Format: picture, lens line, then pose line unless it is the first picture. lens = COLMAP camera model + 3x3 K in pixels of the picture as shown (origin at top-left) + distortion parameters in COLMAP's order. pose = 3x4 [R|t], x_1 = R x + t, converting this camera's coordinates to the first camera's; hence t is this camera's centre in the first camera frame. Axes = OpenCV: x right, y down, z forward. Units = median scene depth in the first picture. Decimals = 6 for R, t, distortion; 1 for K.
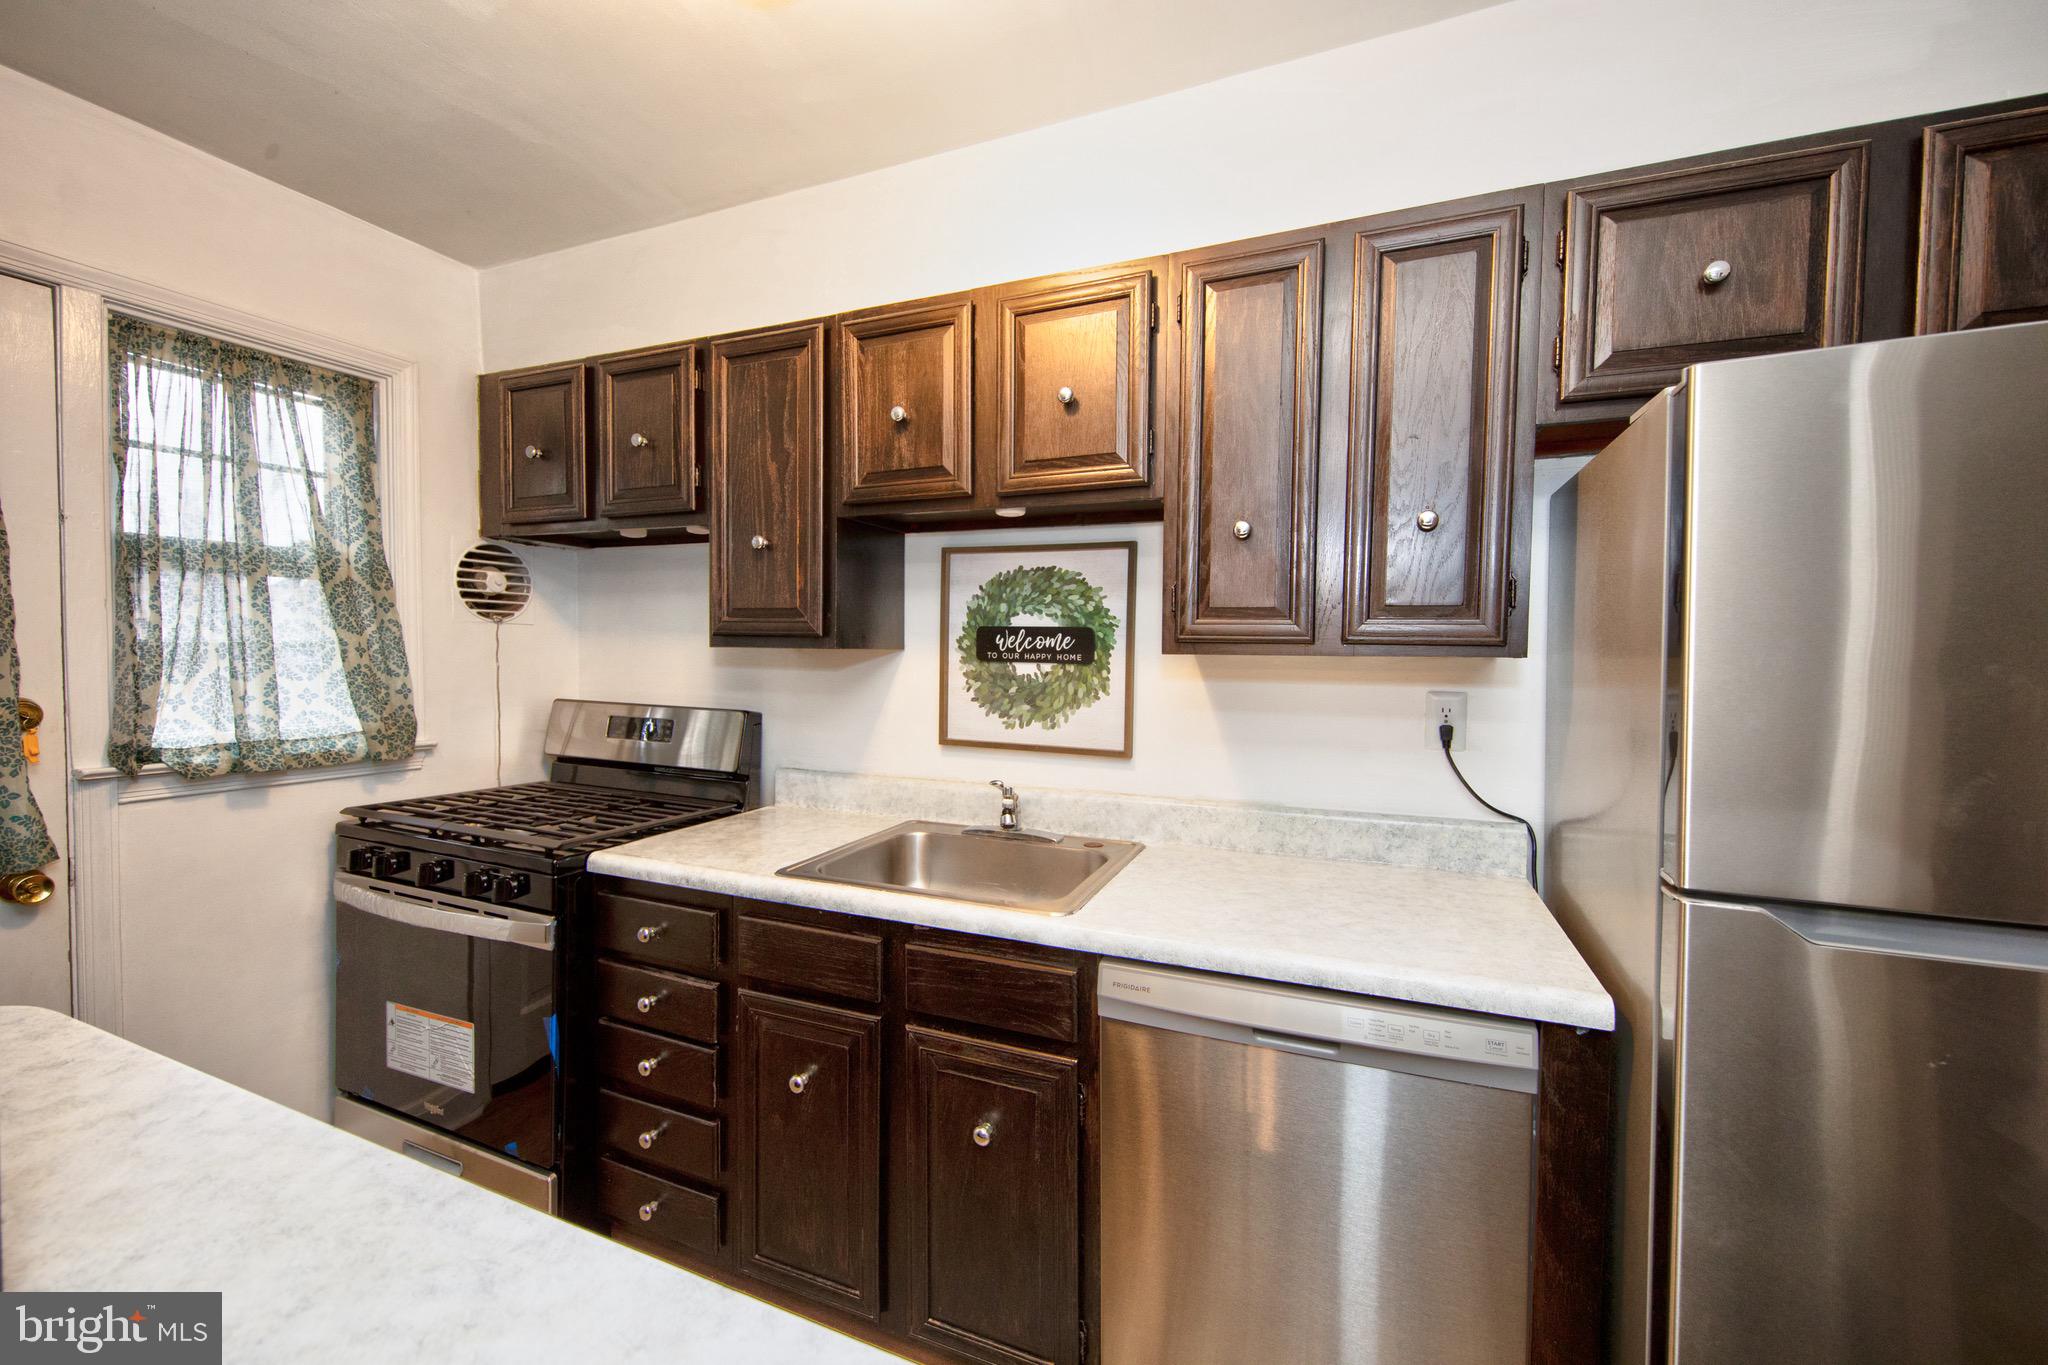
lens RADIAL K [[865.3, 0, 1019.2], [0, 865.3, 684.8], [0, 0, 1]] dist [0.002131, -0.003645]
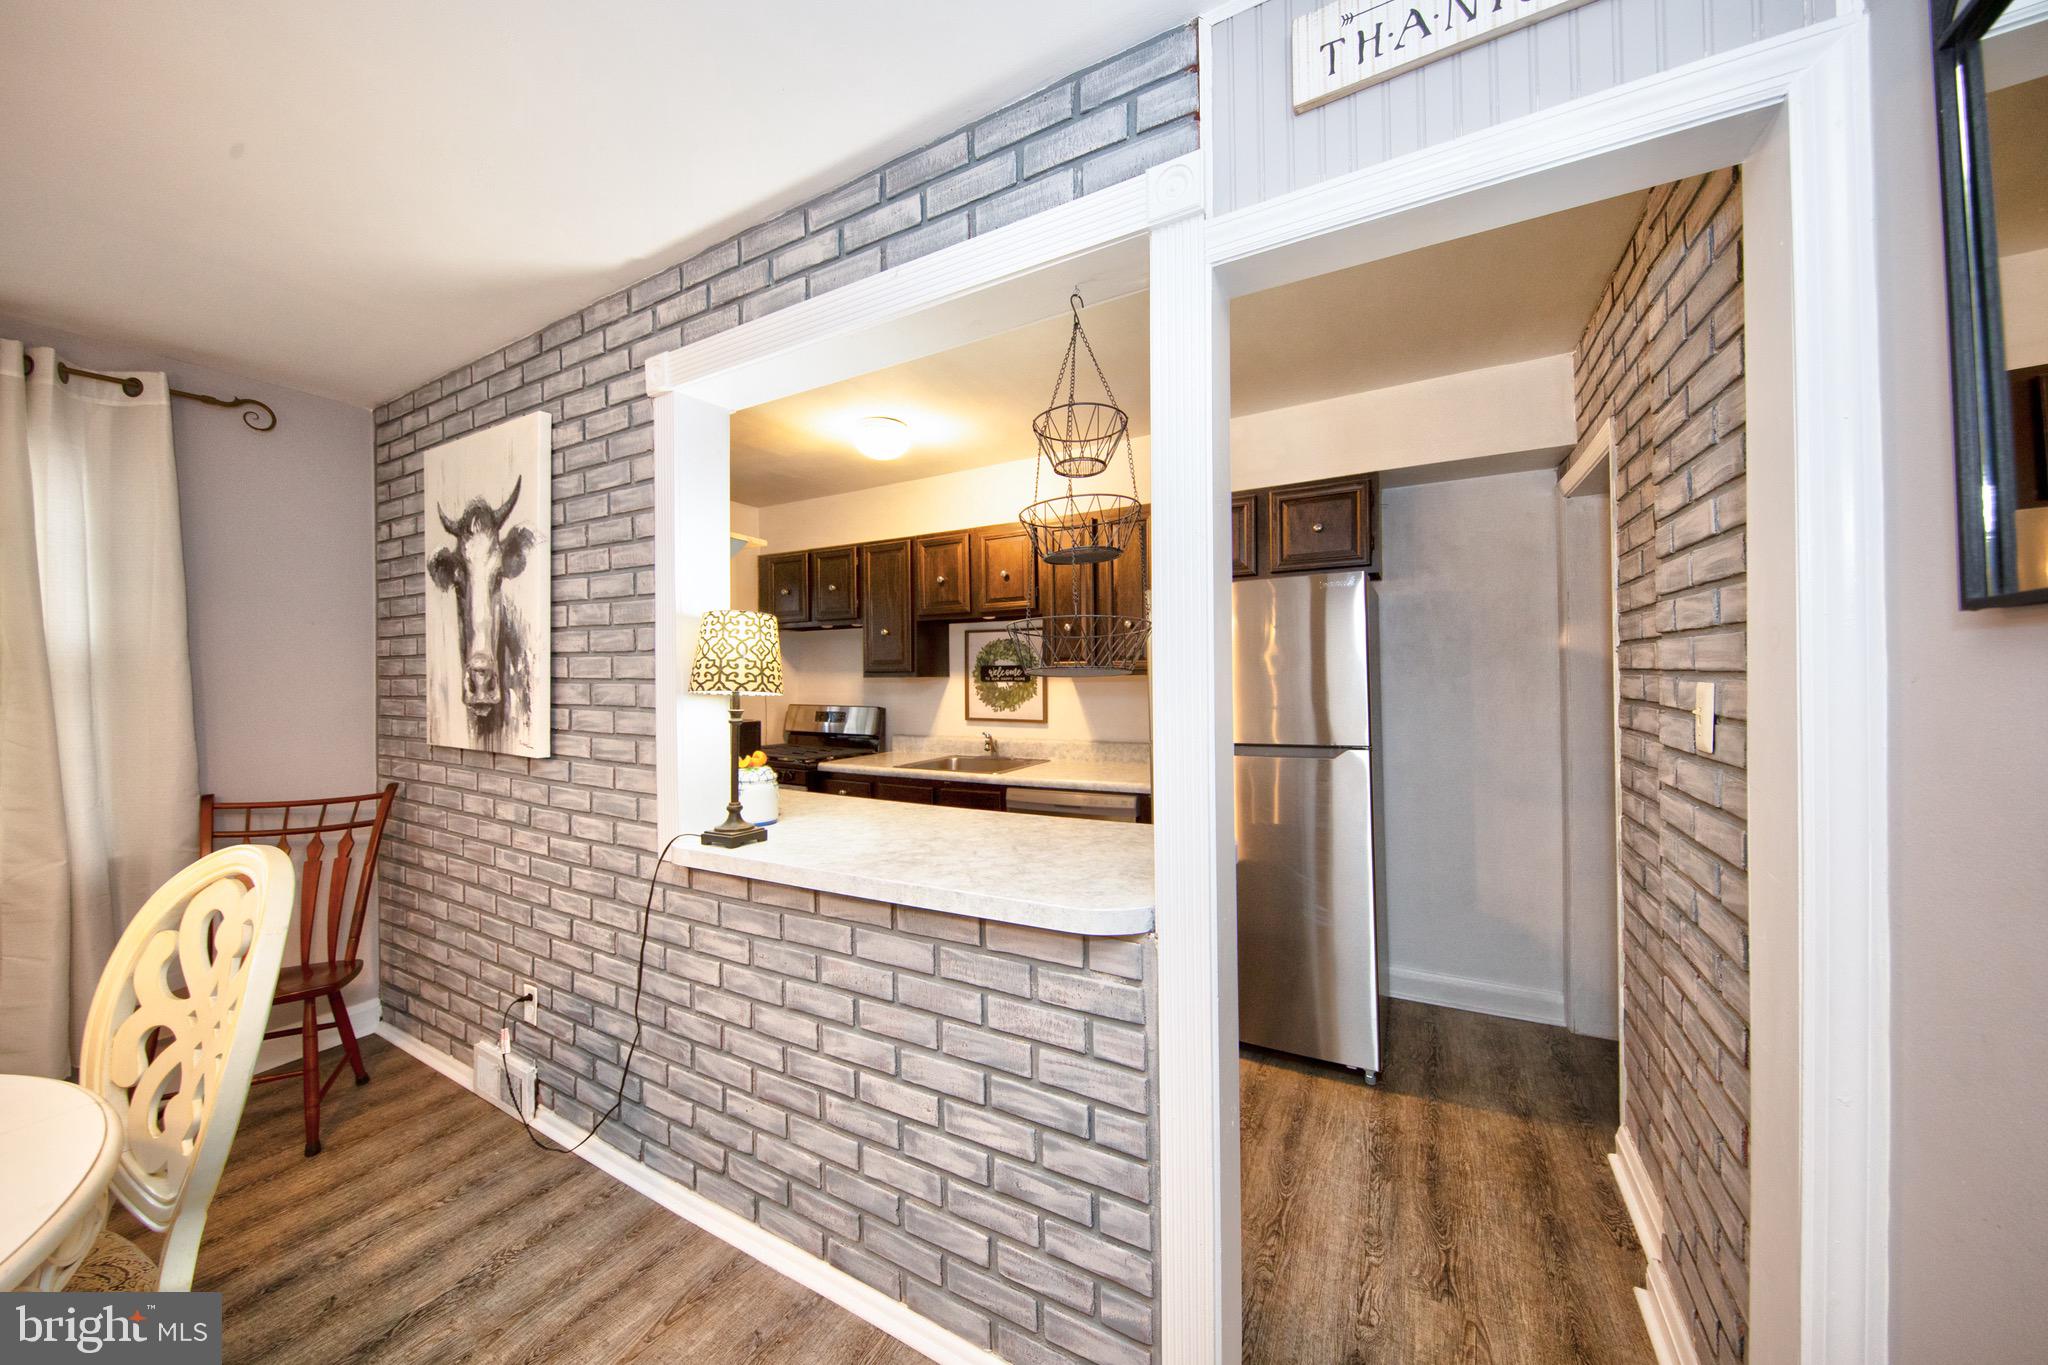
lens RADIAL K [[714.0, 0, 1013.4], [0, 714.0, 674.7], [0, 0, 1]] dist [0.001265, -0.000289]
pose [[0.993962, -0.021684, -0.107563, 0.233094], [0.017387, 0.999019, -0.040728, 0.031159], [0.108341, 0.038612, 0.993364, -0.810118]]
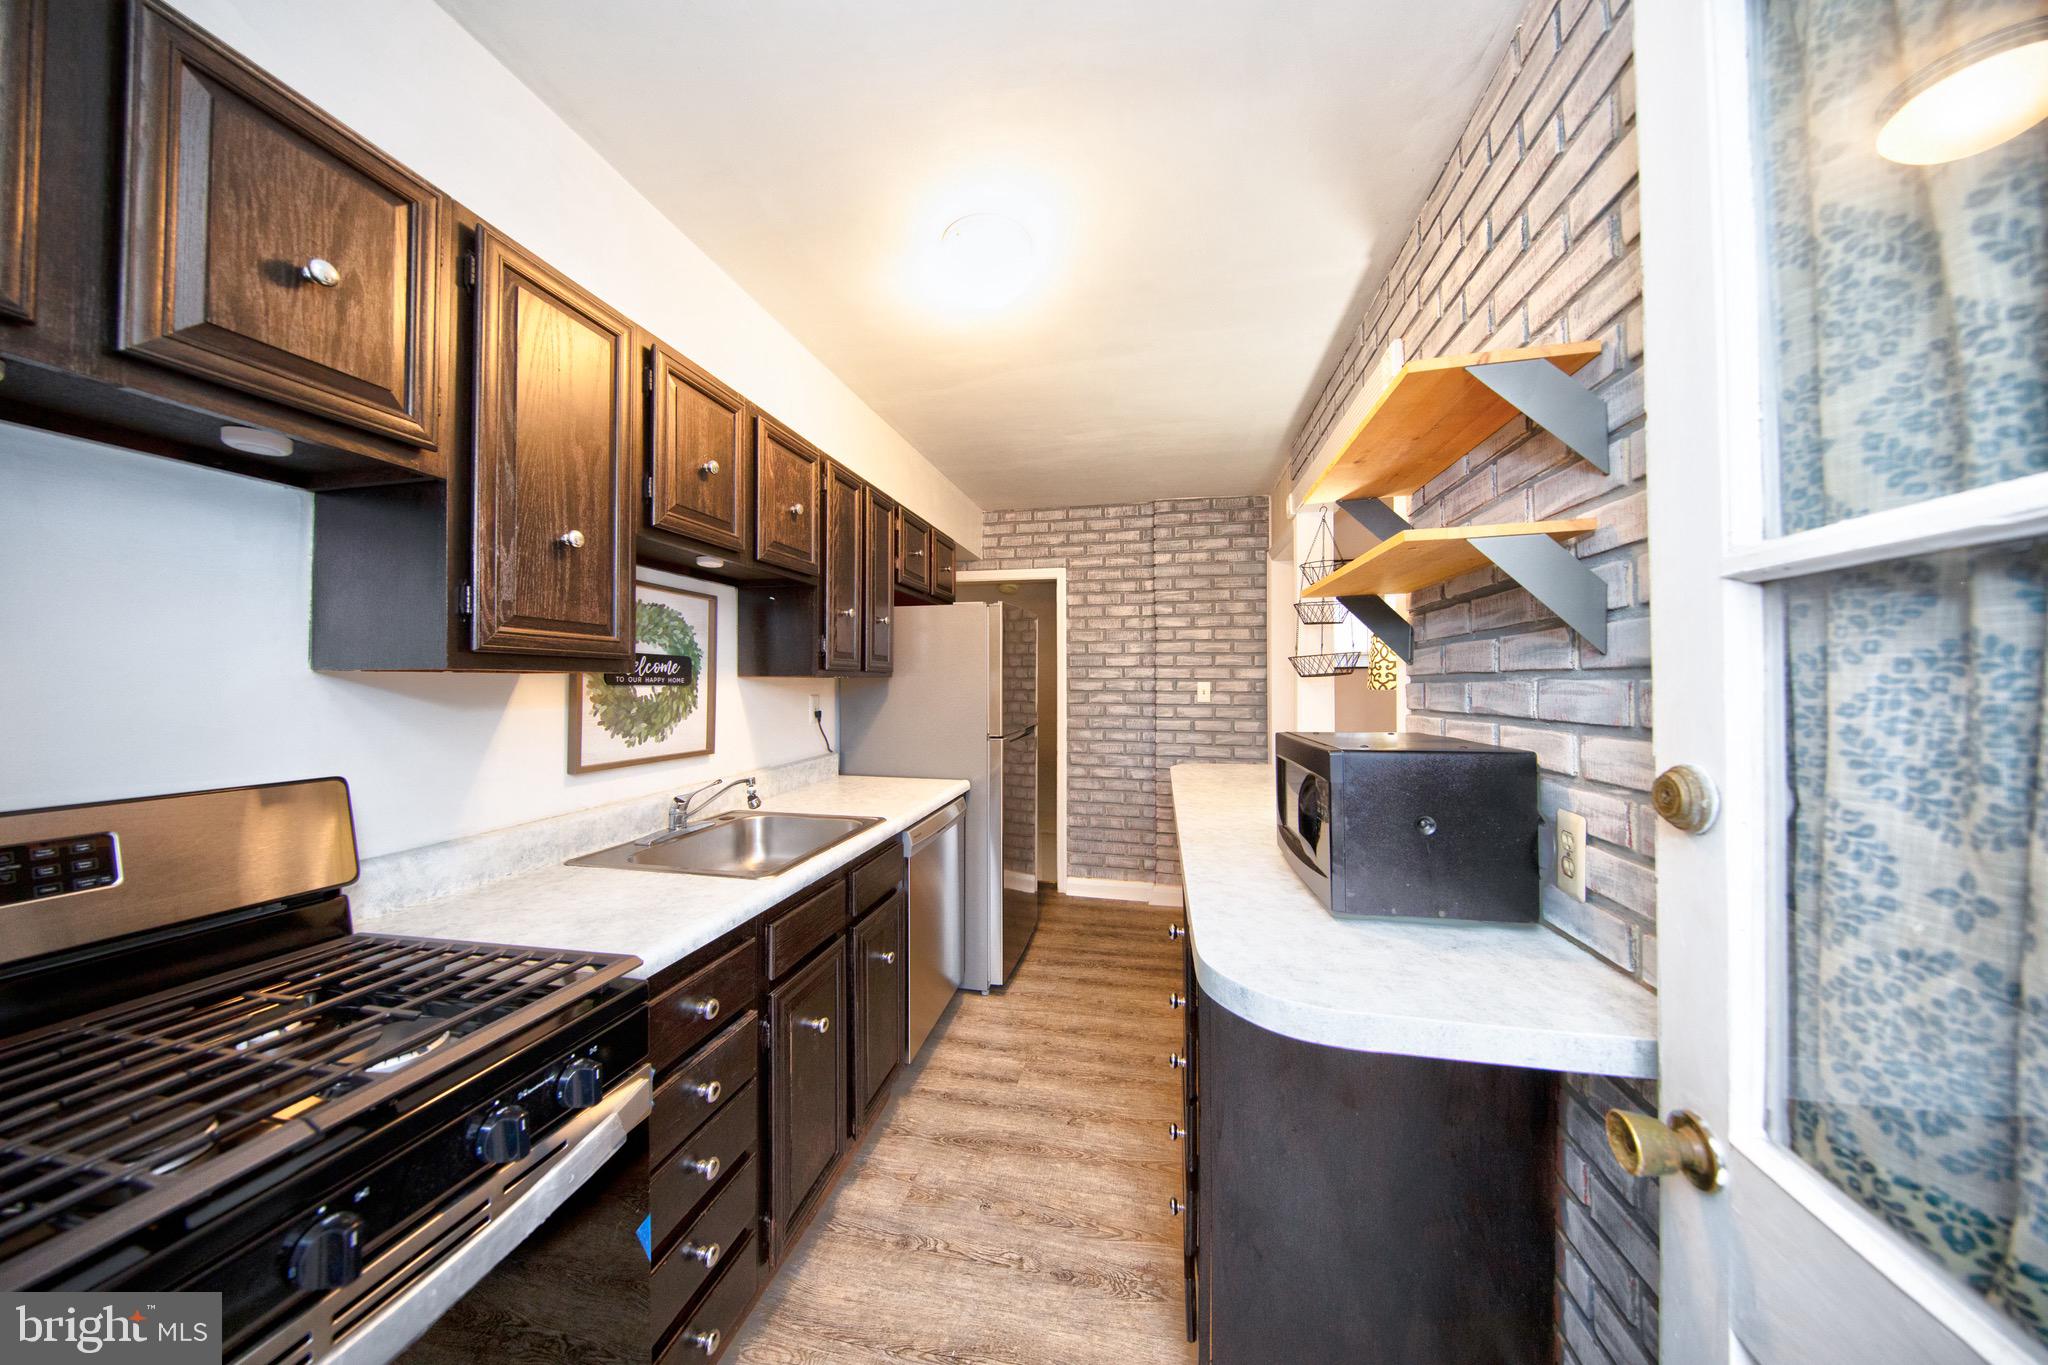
lens RADIAL K [[647.4, 0, 1022.2], [0, 647.4, 674.2], [0, 0, 1]] dist [-0.000804, -0.000323]
pose [[-0.210563, 0.000315, 0.977580, -0.916970], [0.038019, 0.999246, 0.007867, -0.028063], [-0.976841, 0.038823, -0.210416, 0.693100]]
